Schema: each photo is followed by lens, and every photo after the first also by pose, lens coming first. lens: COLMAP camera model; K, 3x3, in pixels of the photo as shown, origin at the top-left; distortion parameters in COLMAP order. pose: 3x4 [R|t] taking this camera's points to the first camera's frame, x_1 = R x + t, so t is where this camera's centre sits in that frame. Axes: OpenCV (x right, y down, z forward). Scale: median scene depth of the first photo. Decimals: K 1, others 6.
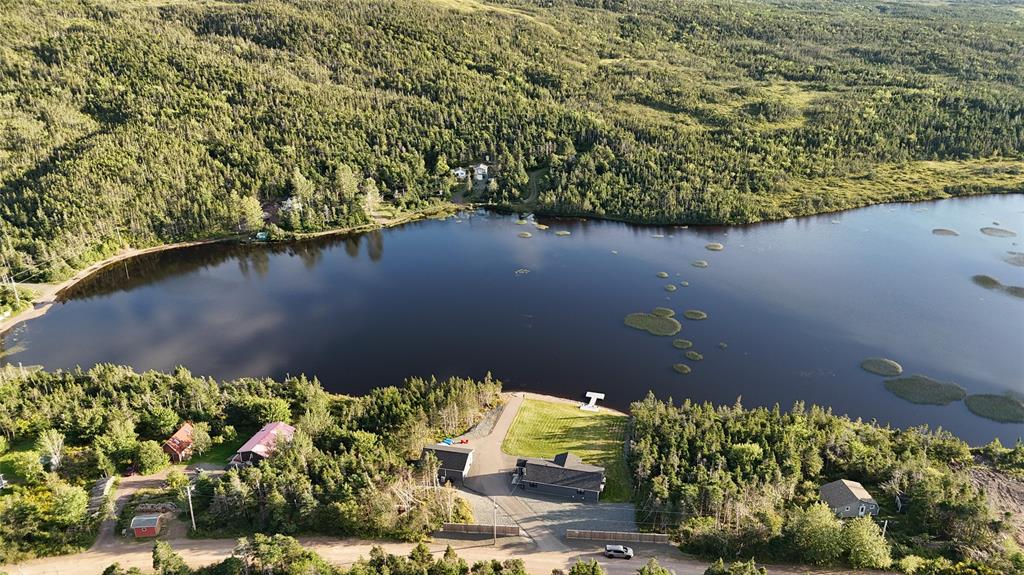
lens RADIAL K [[751.3, 0, 512.0], [0, 751.3, 287.5], [0, 0, 1]] dist [0.091776, -0.092719]
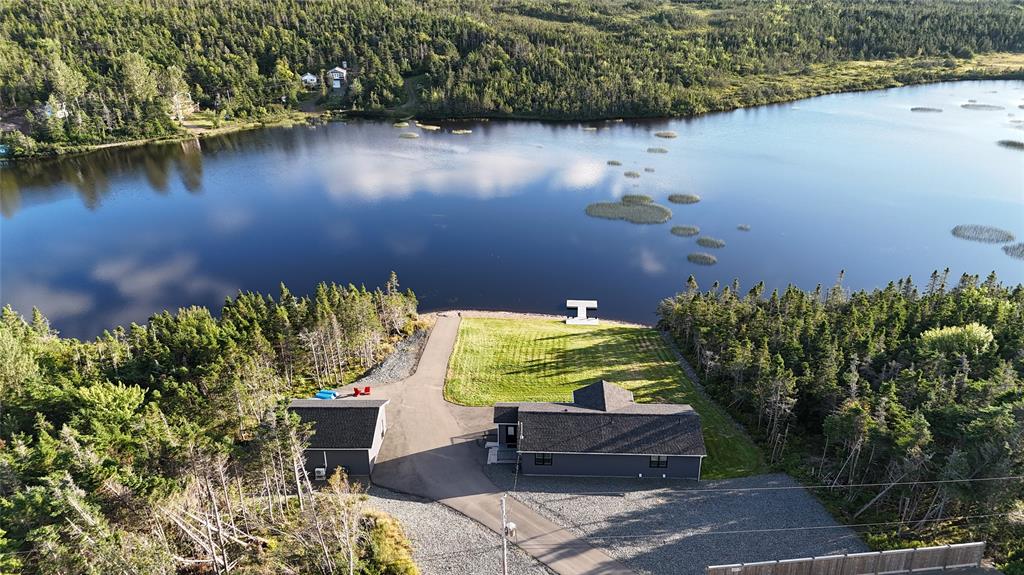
lens RADIAL K [[751.3, 0, 512.0], [0, 751.3, 287.5], [0, 0, 1]] dist [0.091776, -0.092719]
pose [[0.981091, -0.076073, 0.177971, -0.023793], [0.075616, 0.997093, 0.009361, 0.067808], [-0.178166, 0.004274, 0.983991, 0.249452]]
